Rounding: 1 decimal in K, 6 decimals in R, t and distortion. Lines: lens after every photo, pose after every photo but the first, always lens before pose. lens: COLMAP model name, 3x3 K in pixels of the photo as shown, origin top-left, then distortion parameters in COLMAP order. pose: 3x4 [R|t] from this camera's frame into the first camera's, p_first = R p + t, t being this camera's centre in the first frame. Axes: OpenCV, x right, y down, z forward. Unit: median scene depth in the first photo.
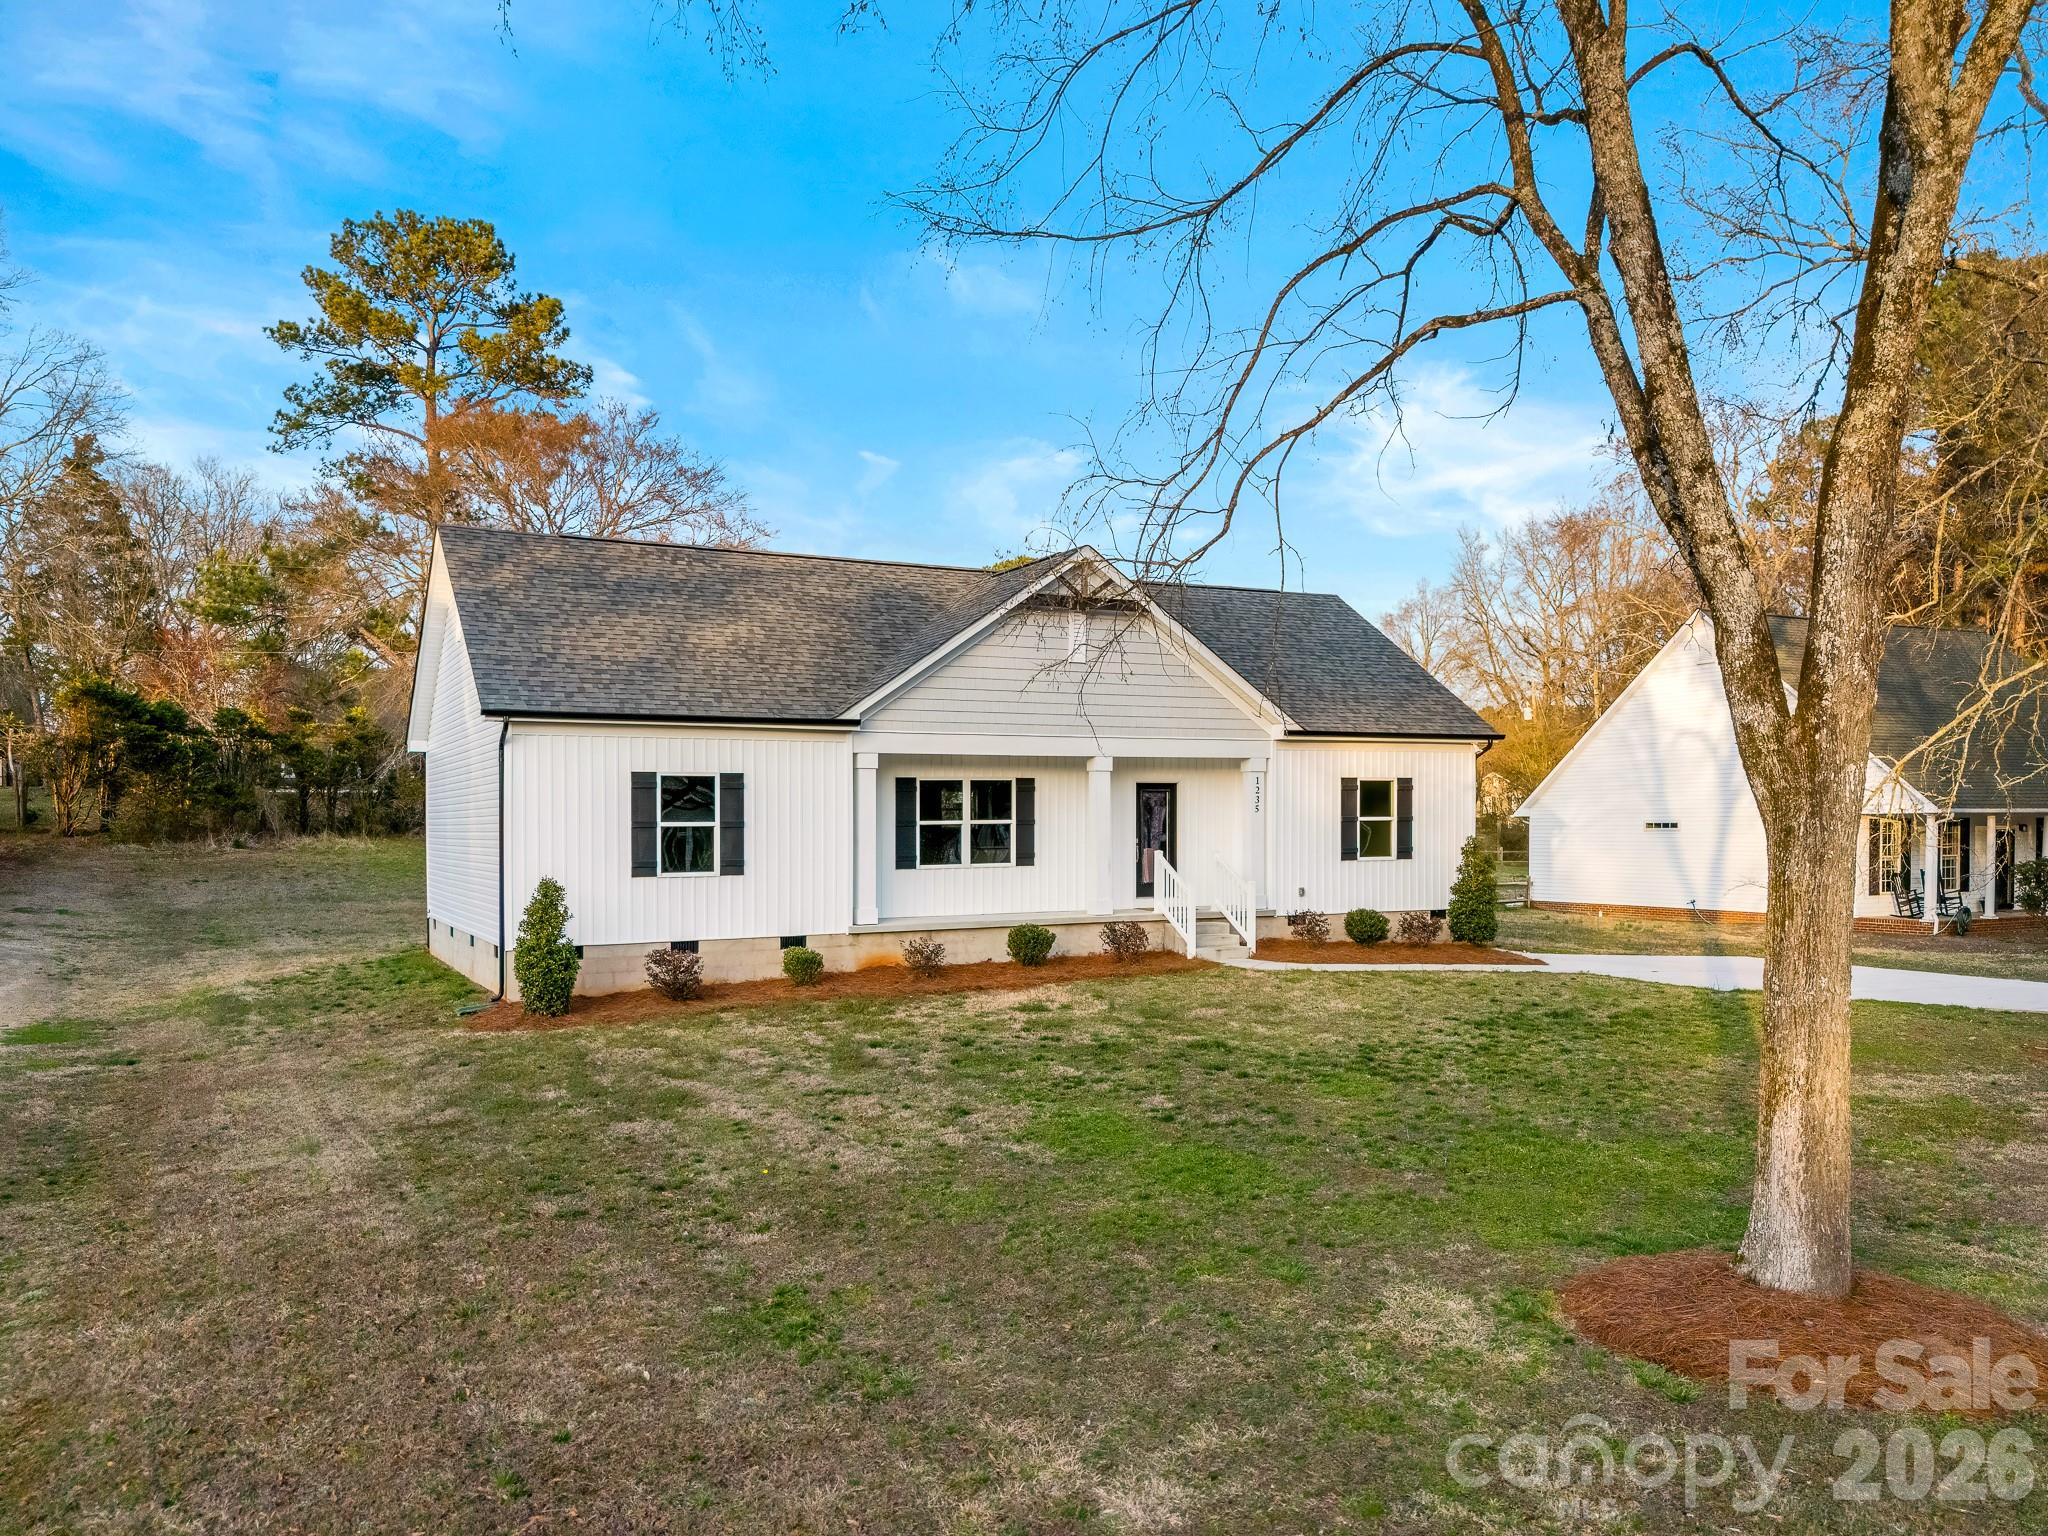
lens RADIAL K [[1579.1, 0, 1032.9], [0, 1579.1, 837.6], [0, 0, 1]] dist [0.035239, -0.001342]
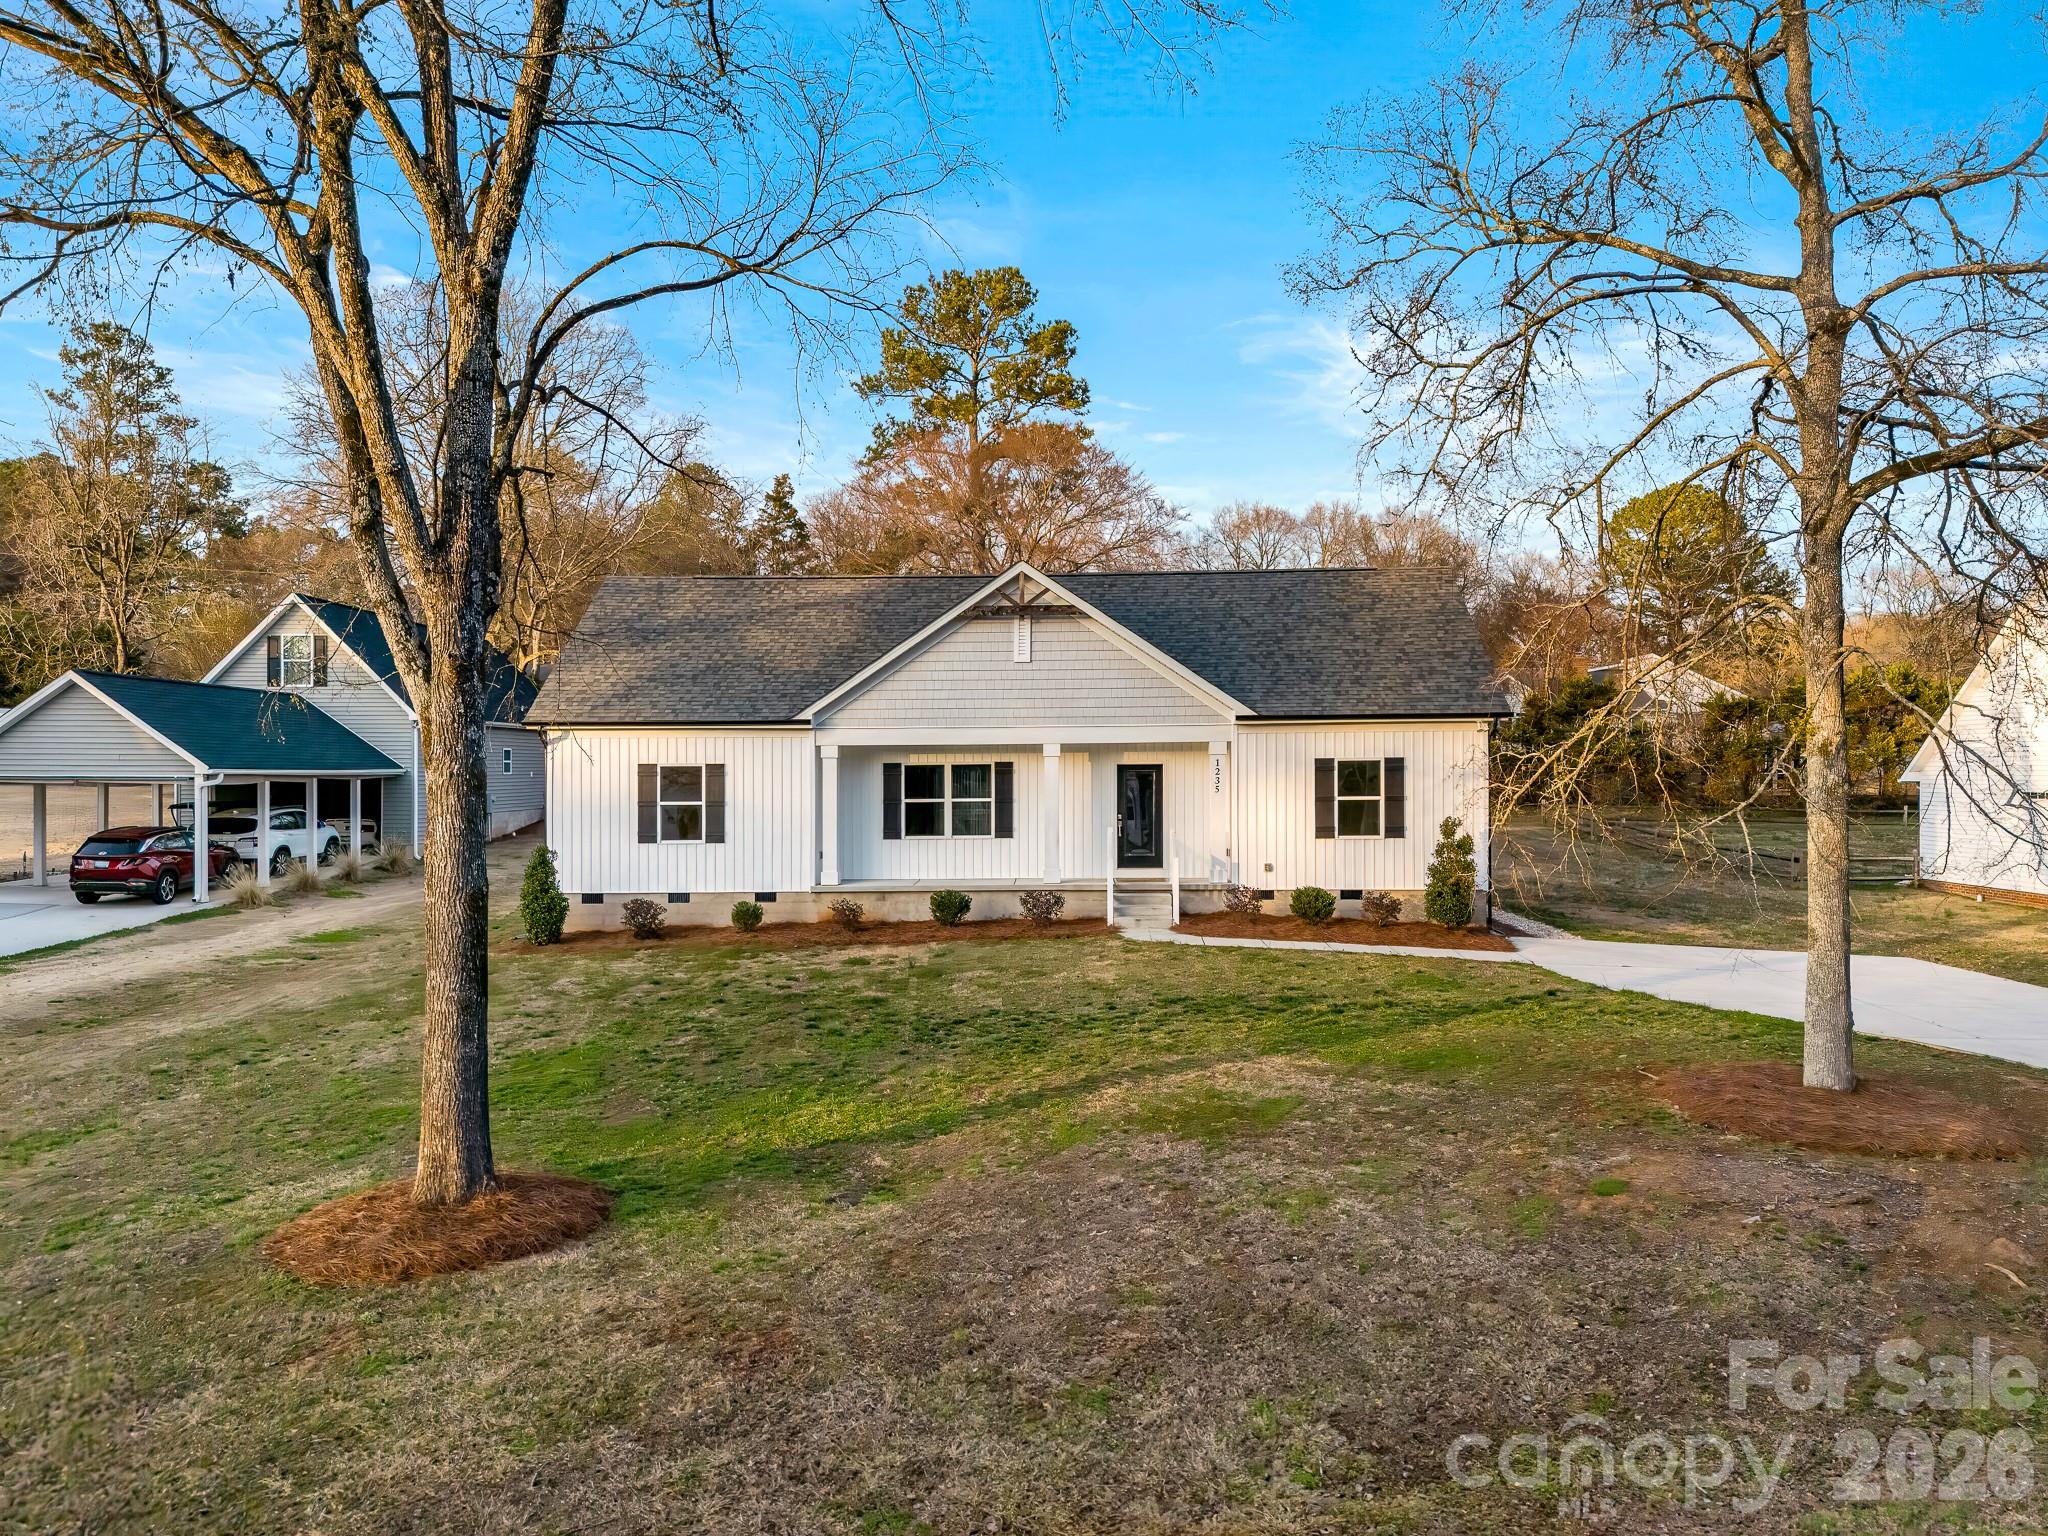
lens RADIAL K [[1526.1, 0, 1024.0], [0, 1526.1, 768.0], [0, 0, 1]] dist [0.052467, -0.003280]
pose [[0.867734, 0.002036, -0.497026, 0.569749], [-0.003601, 0.999991, -0.002190, -0.031297], [0.497017, 0.003690, 0.867733, 0.040767]]
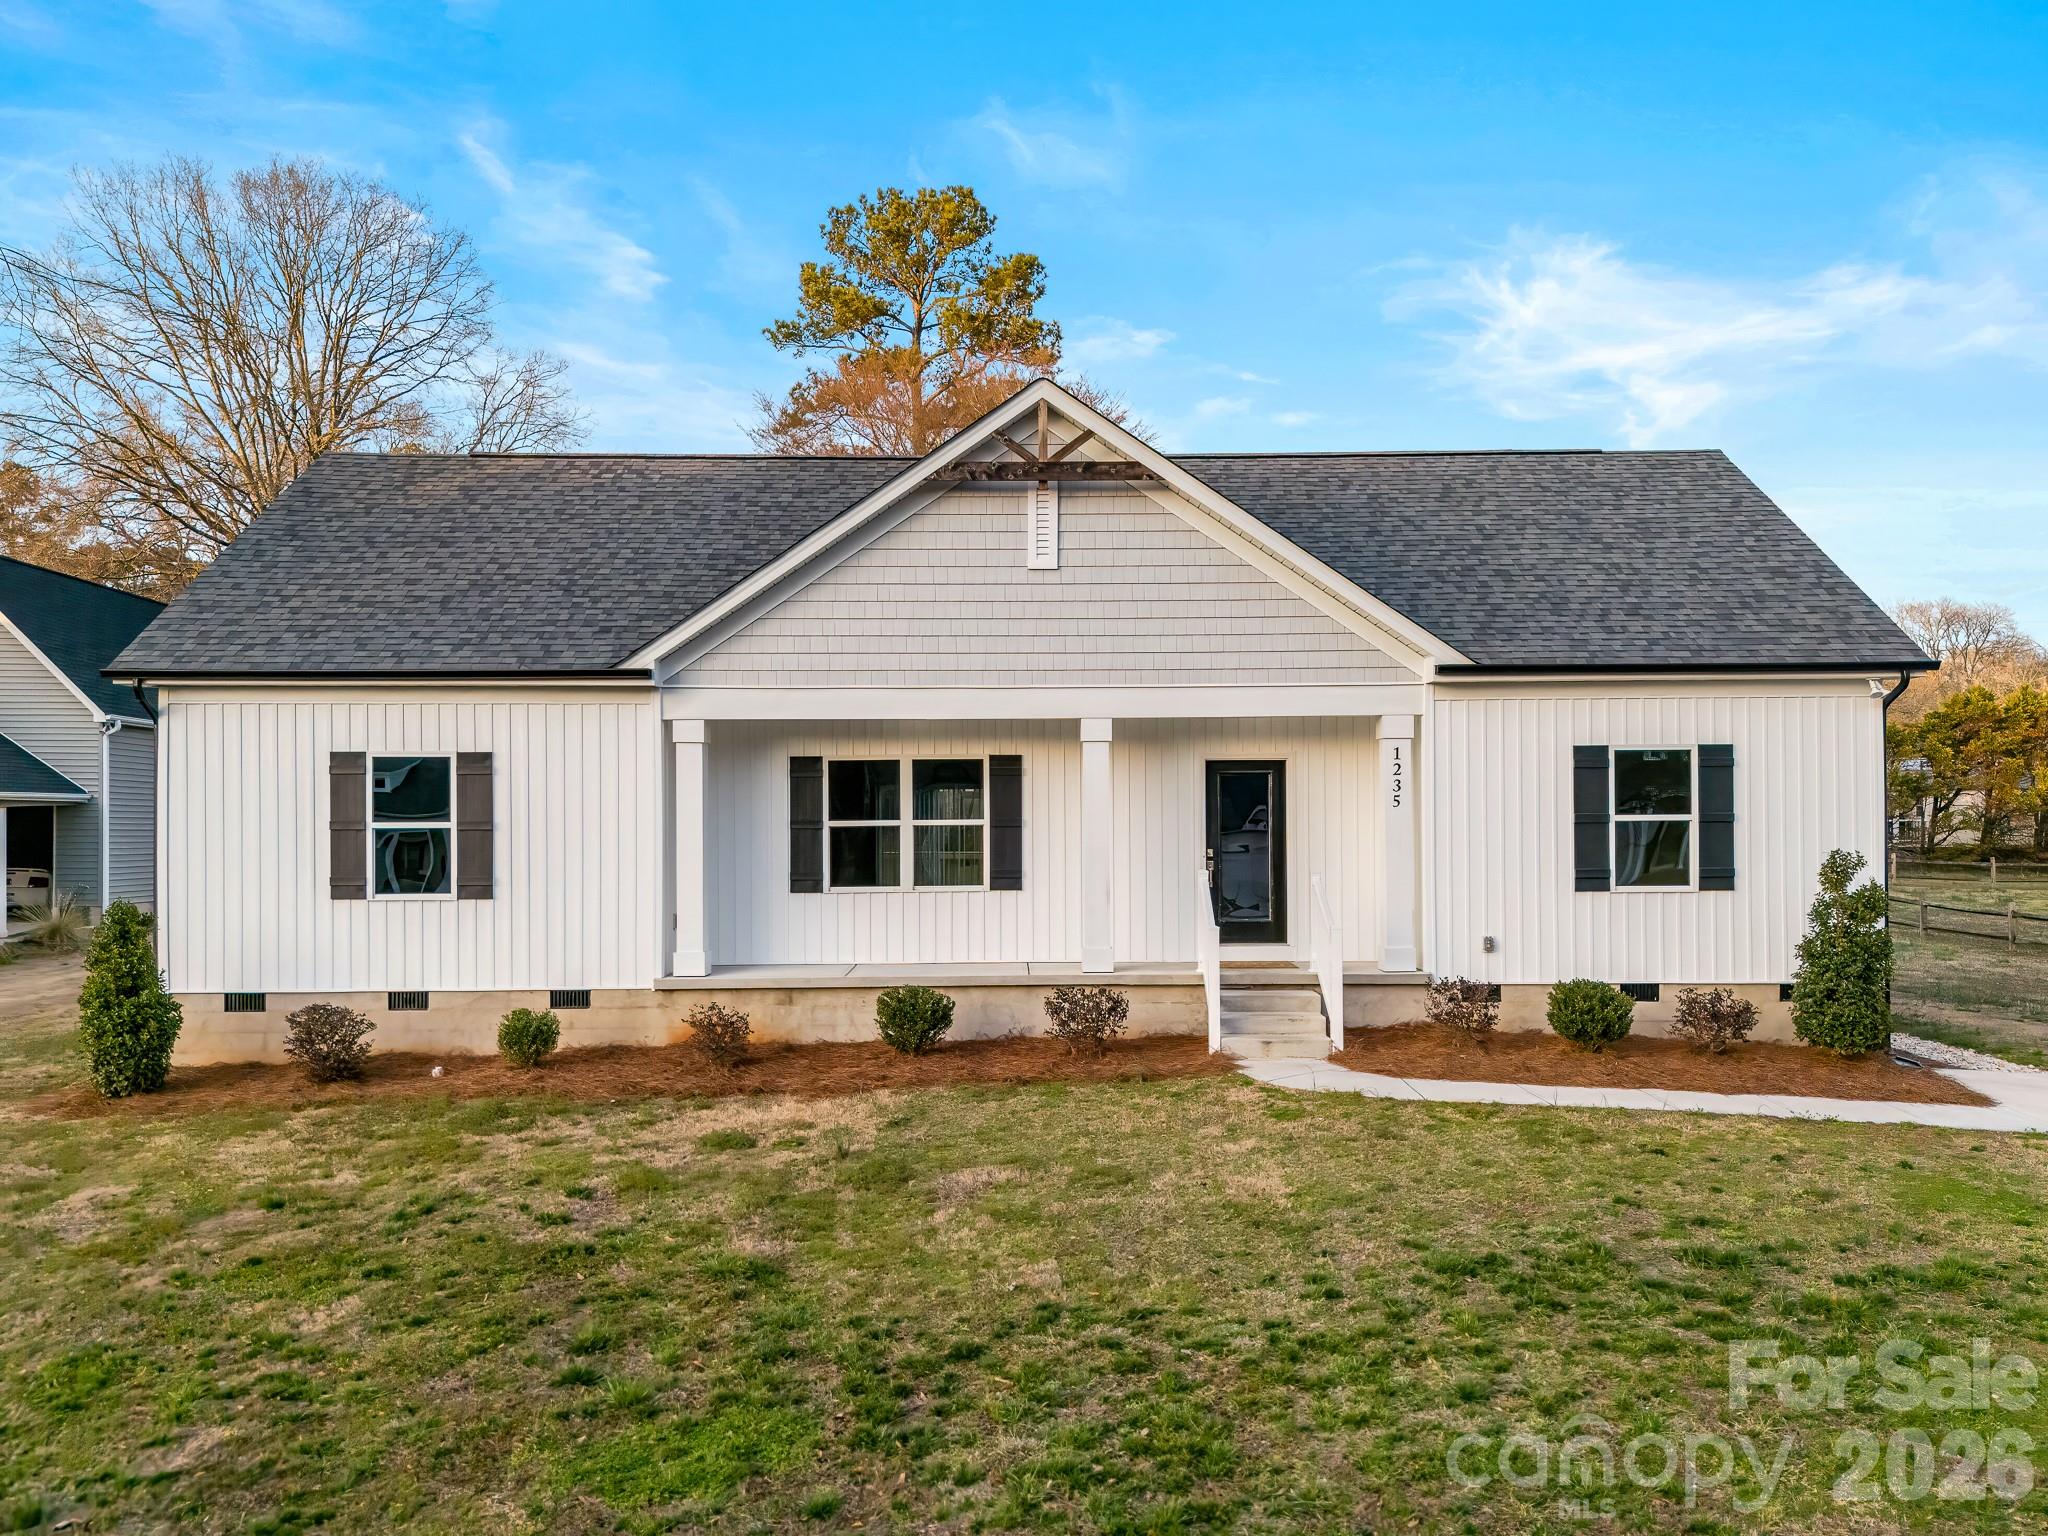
lens RADIAL K [[1579.1, 0, 1032.9], [0, 1579.1, 837.6], [0, 0, 1]] dist [0.035239, -0.001342]
pose [[0.891450, 0.006362, -0.453074, 0.303567], [-0.005340, 0.999979, 0.003535, -0.006285], [0.453088, -0.000732, 0.891466, 0.432389]]
